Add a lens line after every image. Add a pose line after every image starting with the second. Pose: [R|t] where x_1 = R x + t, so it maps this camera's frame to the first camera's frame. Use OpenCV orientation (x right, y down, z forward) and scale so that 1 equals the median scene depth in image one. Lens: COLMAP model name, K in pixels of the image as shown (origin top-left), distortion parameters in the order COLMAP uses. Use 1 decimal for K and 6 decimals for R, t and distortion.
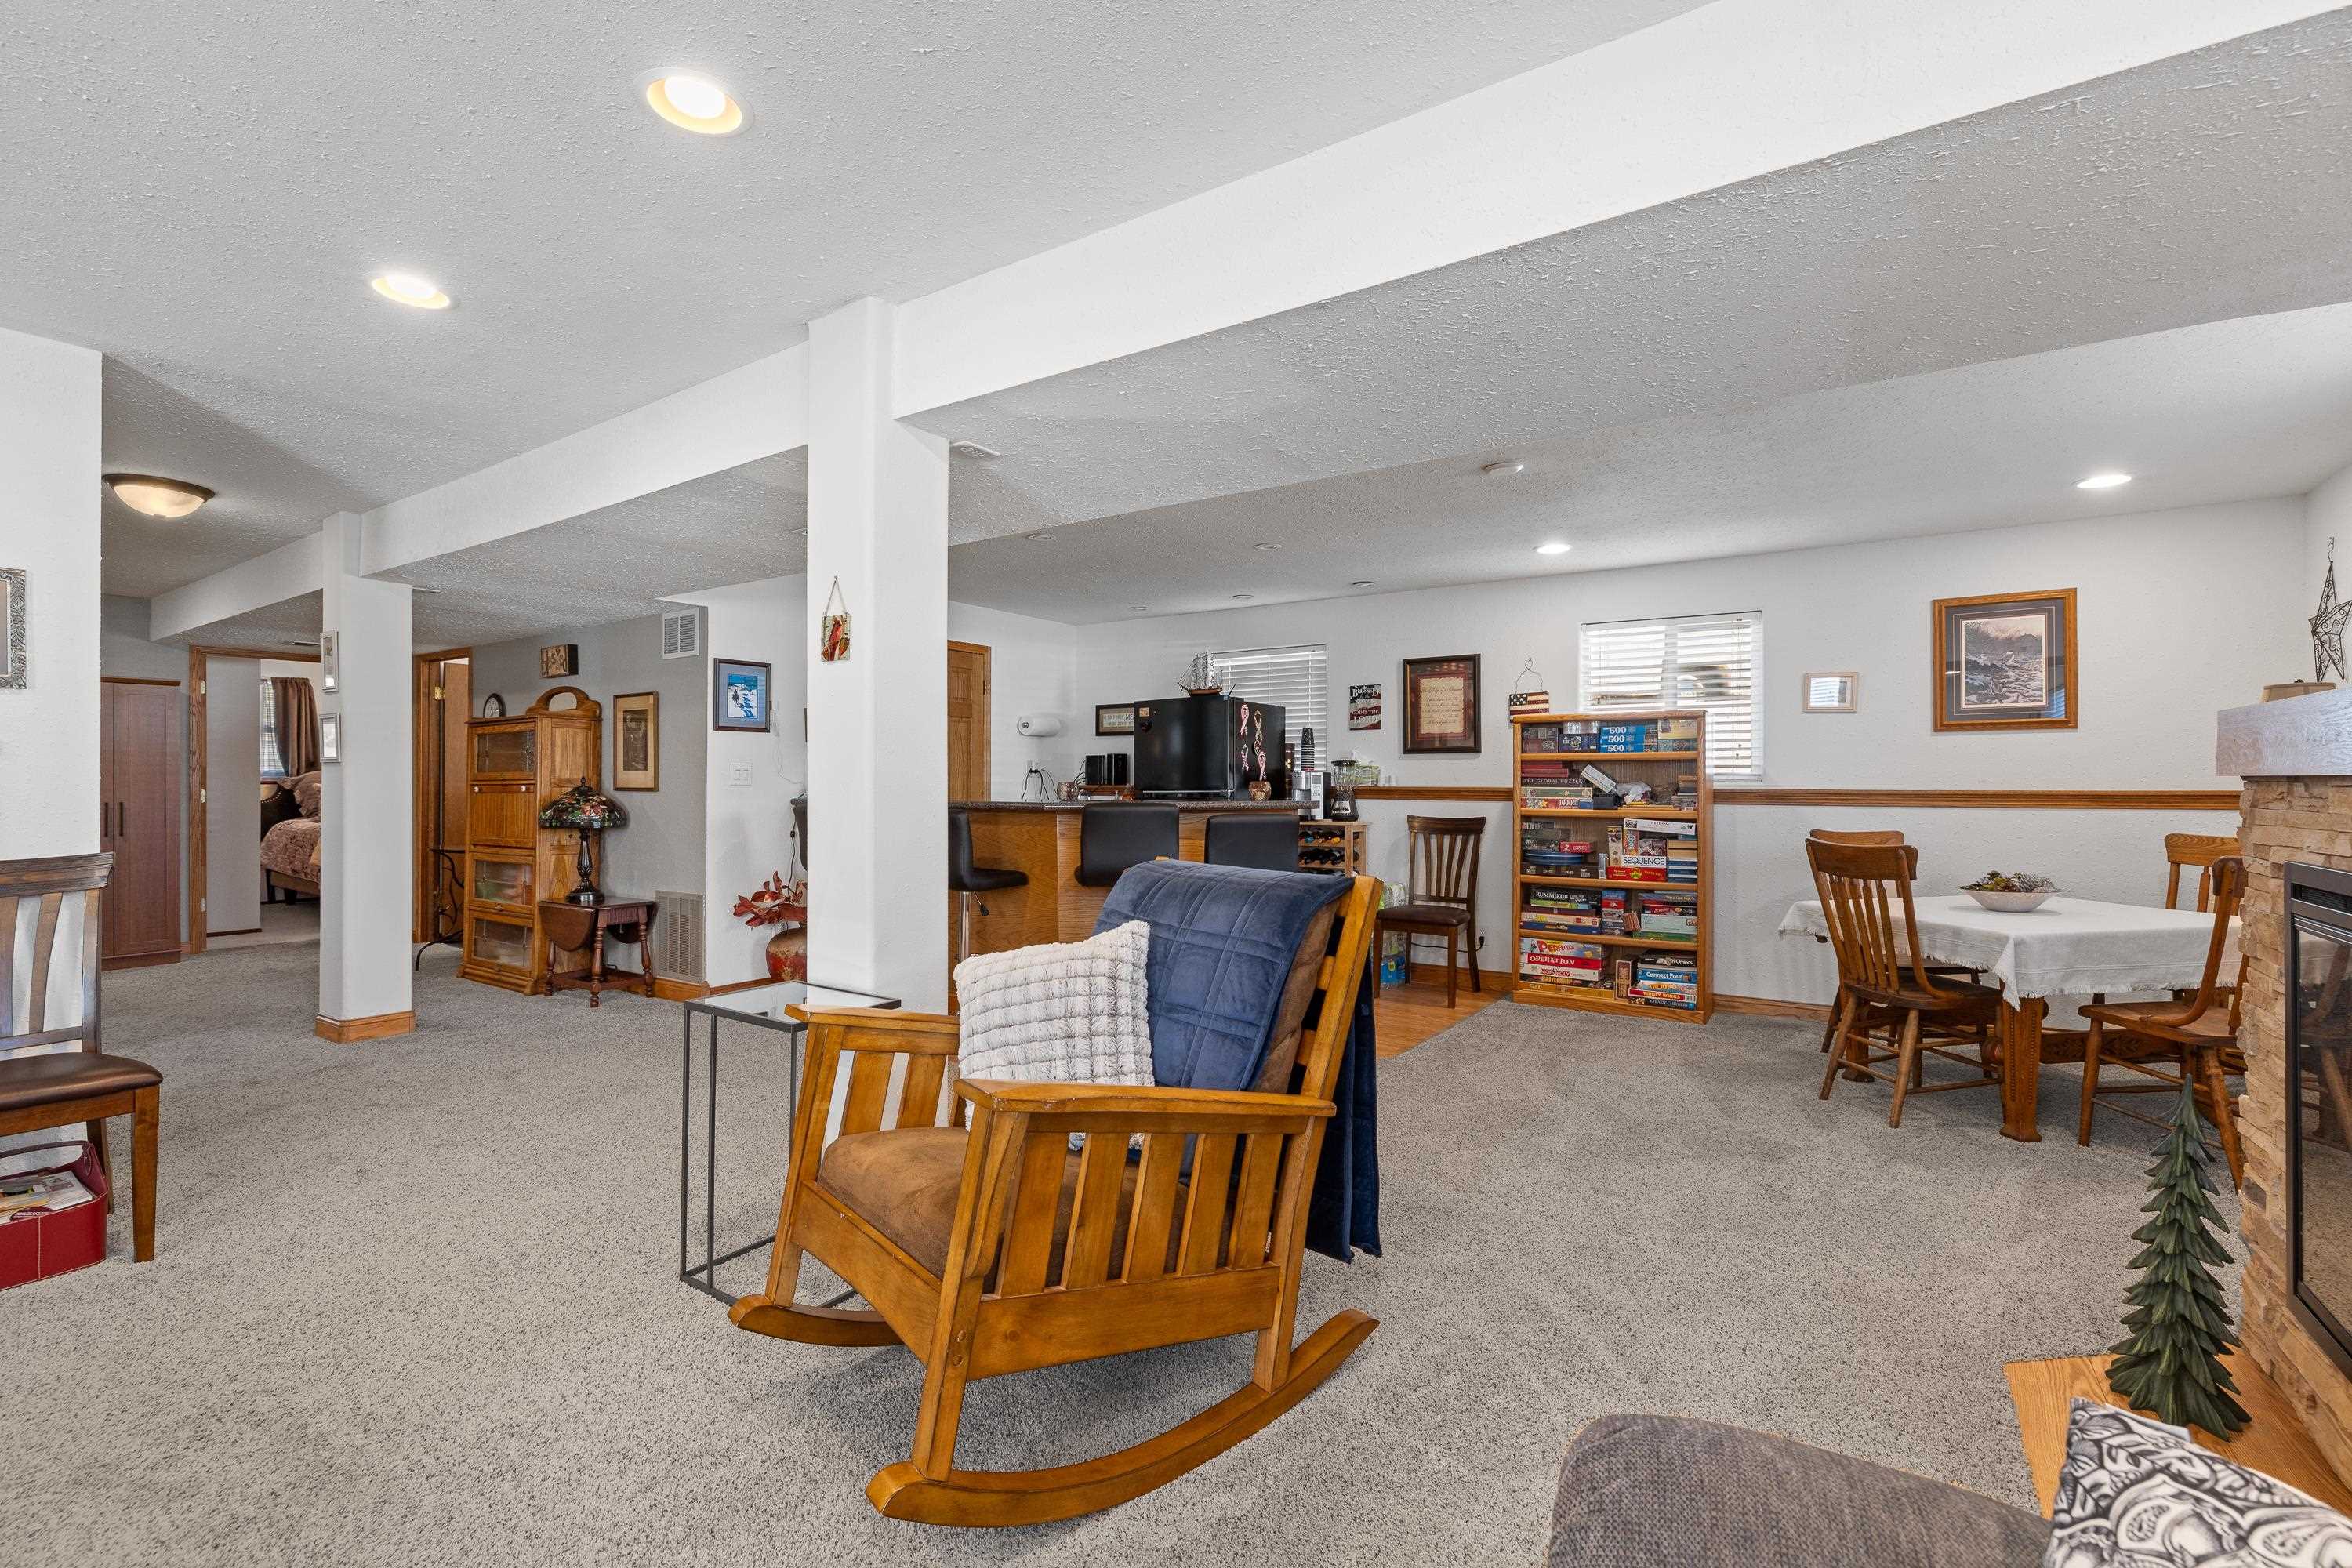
lens RADIAL K [[1015.8, 0, 1171.9], [0, 1015.8, 783.4], [0, 0, 1]] dist [-0.003226, 0.000907]
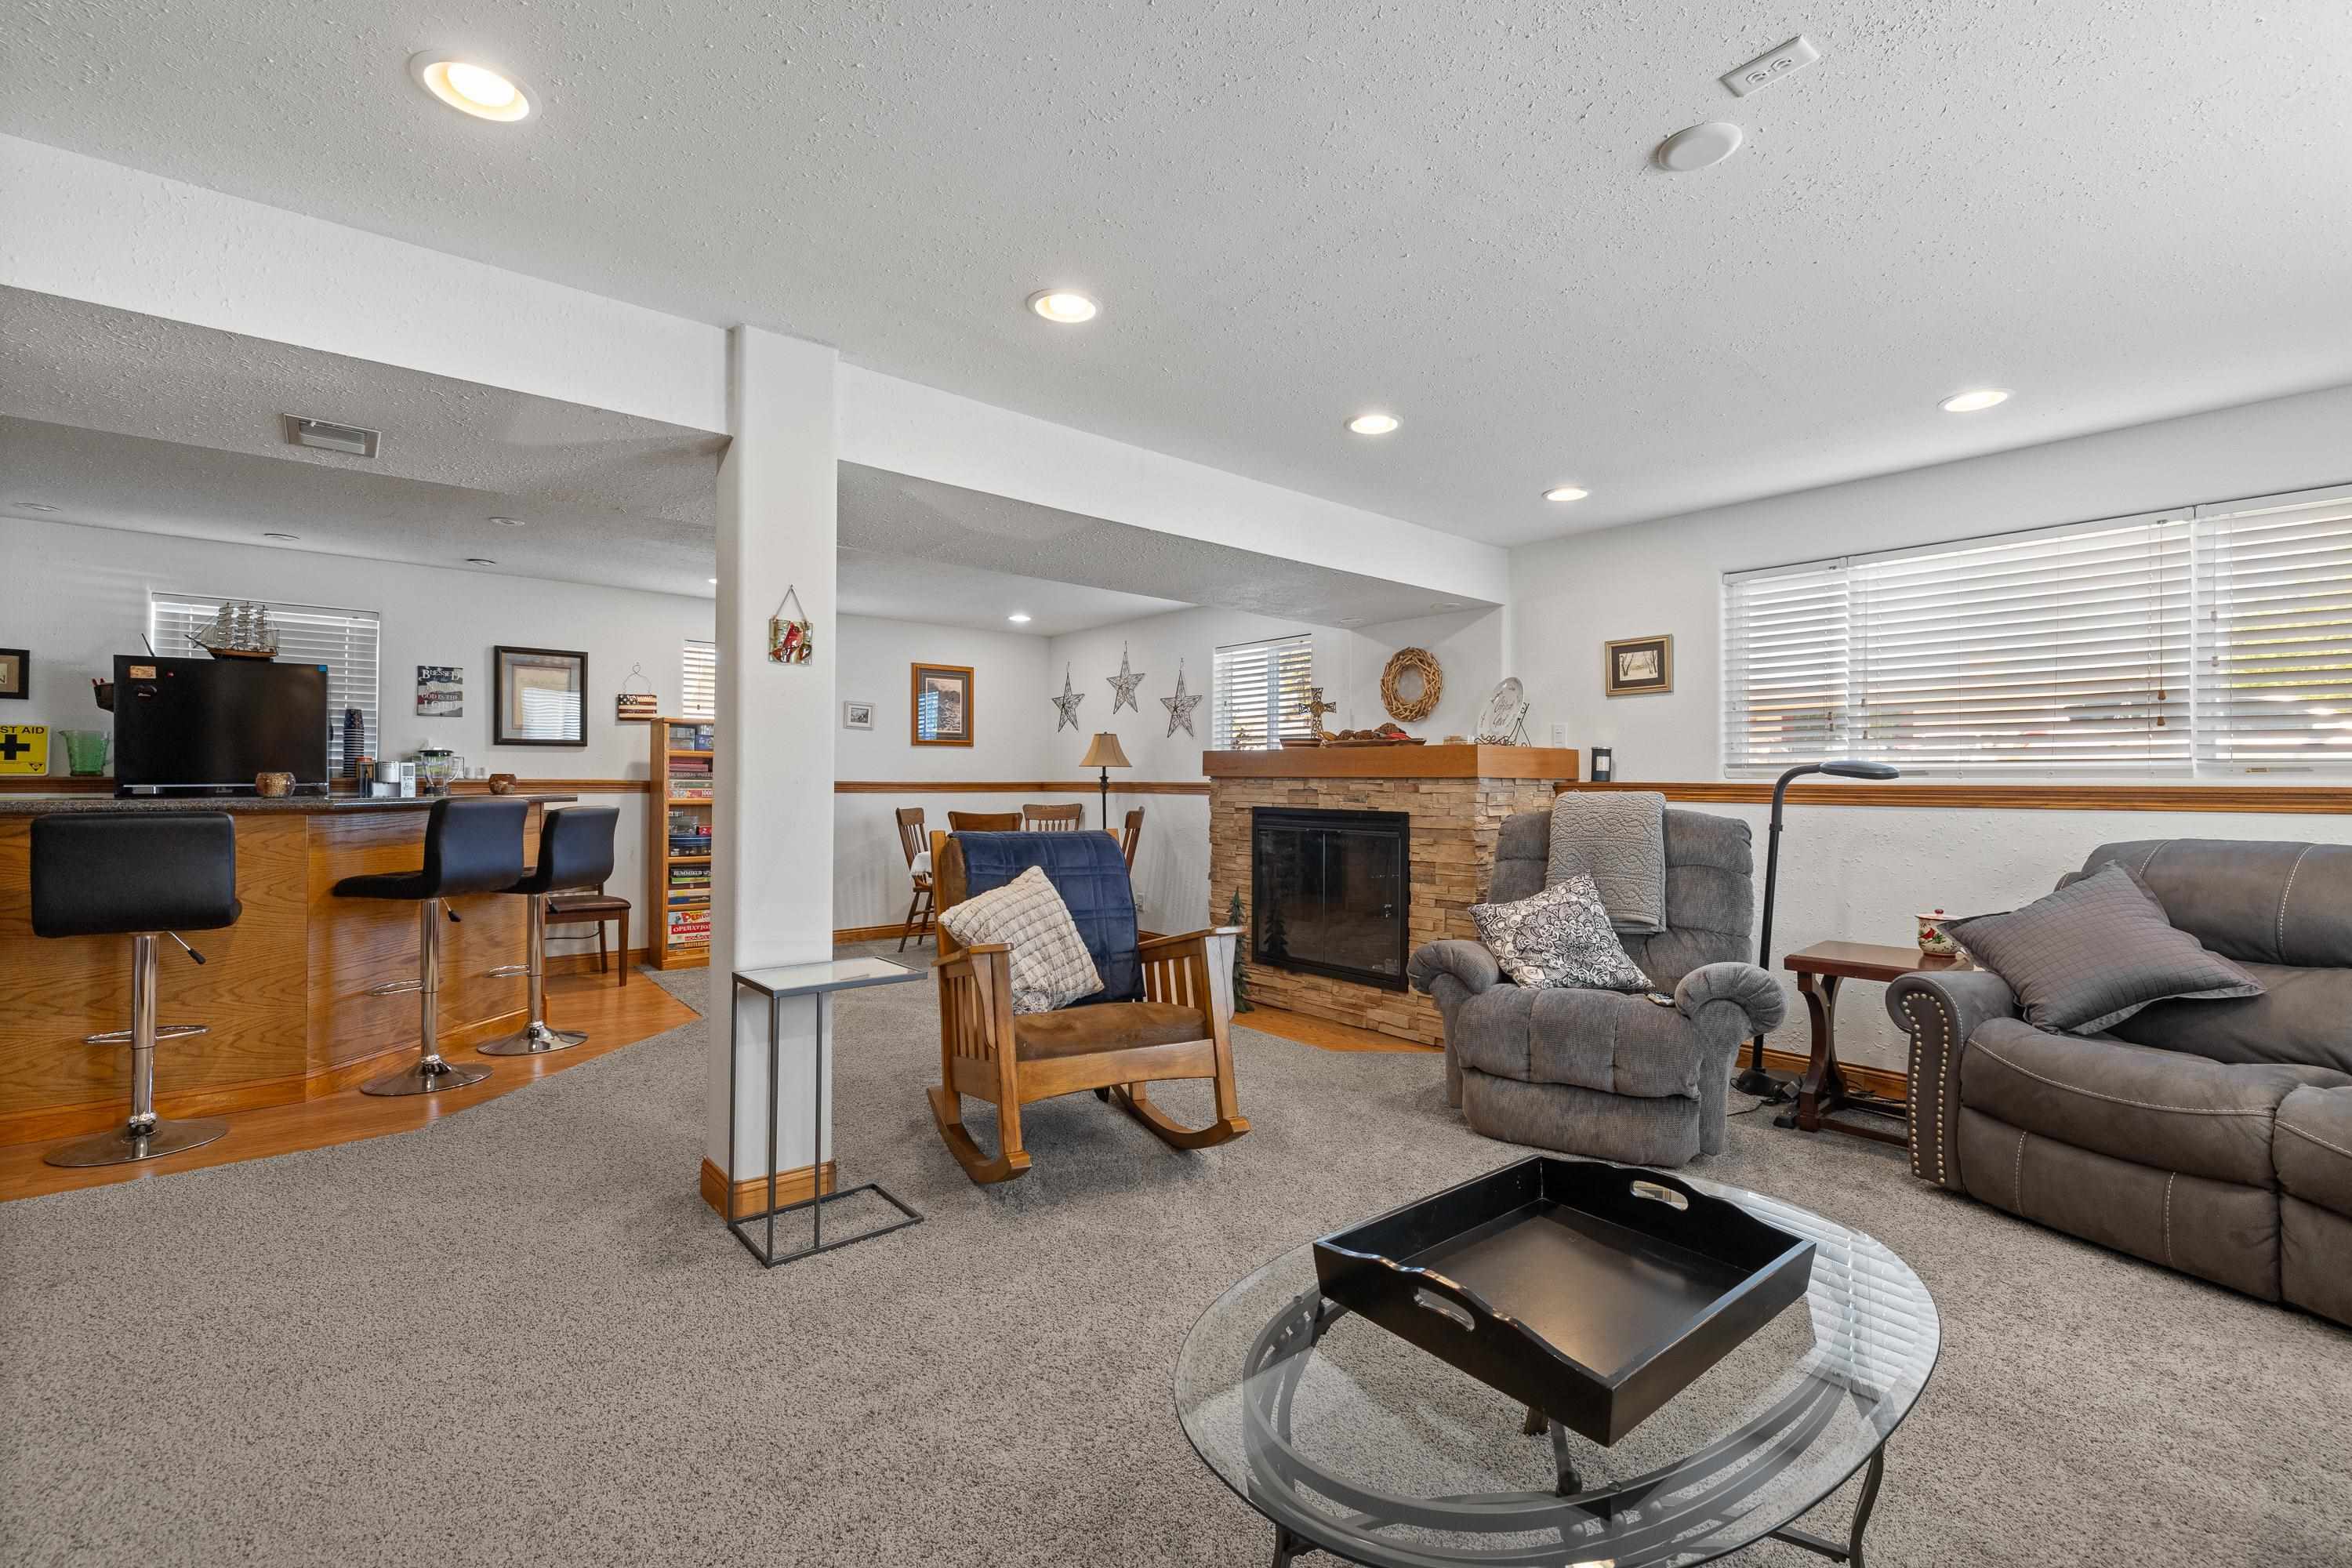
lens RADIAL K [[1015.8, 0, 1168.9], [0, 1015.8, 777.6], [0, 0, 1]] dist [-0.003226, 0.000907]
pose [[0.265954, 0.000510, 0.963986, -0.517836], [-0.004374, 0.999990, 0.000678, -0.001745], [-0.963976, -0.004396, 0.265954, 0.139163]]
